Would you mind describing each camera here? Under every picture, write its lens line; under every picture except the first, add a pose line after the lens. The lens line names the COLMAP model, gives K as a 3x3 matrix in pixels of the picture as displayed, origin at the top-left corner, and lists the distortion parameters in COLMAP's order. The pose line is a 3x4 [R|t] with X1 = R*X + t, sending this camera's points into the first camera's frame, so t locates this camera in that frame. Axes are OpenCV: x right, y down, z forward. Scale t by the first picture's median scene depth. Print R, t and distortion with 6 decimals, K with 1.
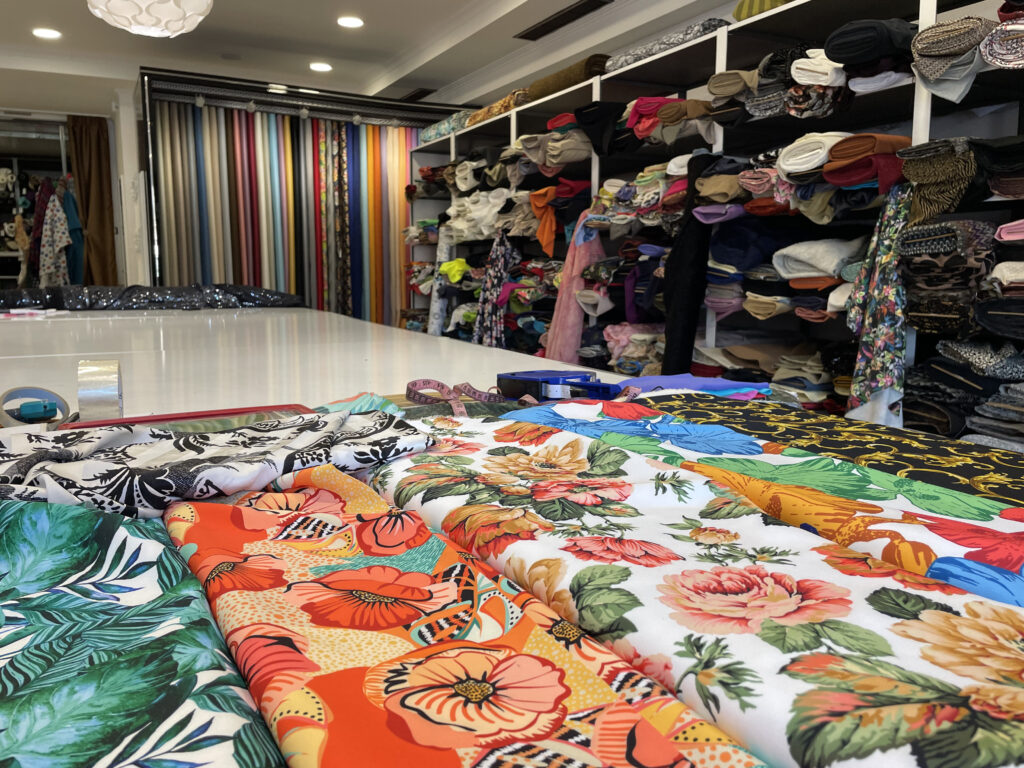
lens RADIAL K [[774.8, 0, 512.0], [0, 774.8, 381.9], [0, 0, 1]] dist [0.005575, -0.003073]
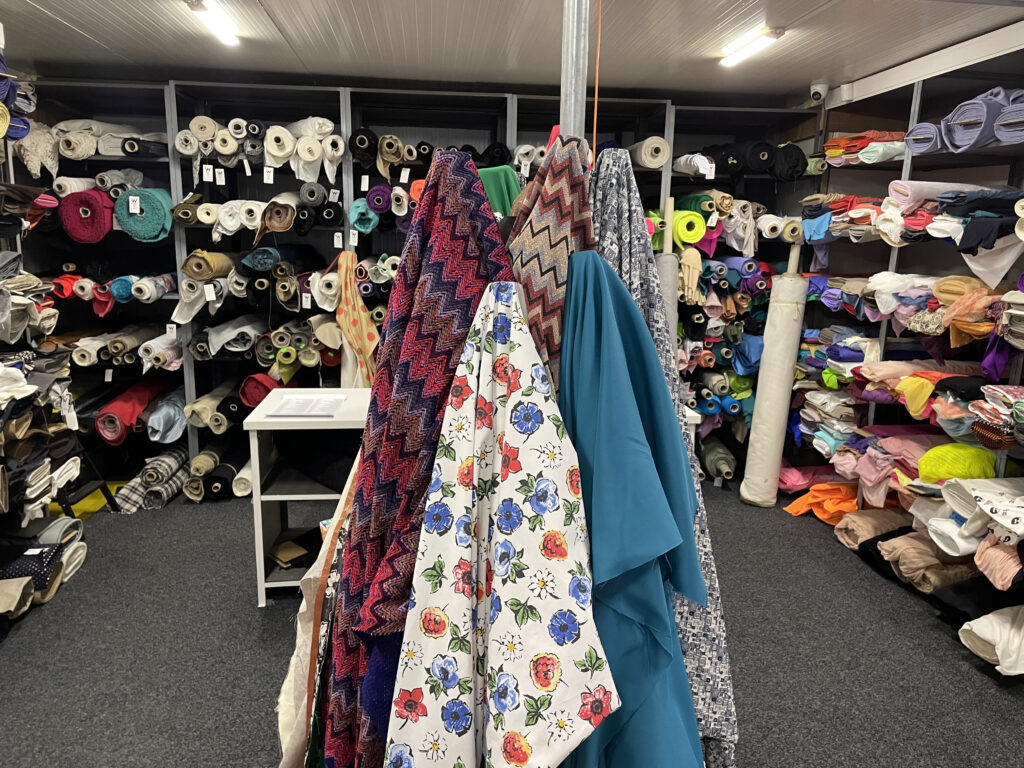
lens RADIAL K [[774.8, 0, 512.4], [0, 774.8, 386.6], [0, 0, 1]] dist [0.005575, -0.003073]
pose [[0.922784, 0.096970, -0.372917, -0.437187], [-0.073356, 0.994326, 0.077037, -0.190588], [0.378271, -0.043732, 0.924661, 0.713543]]
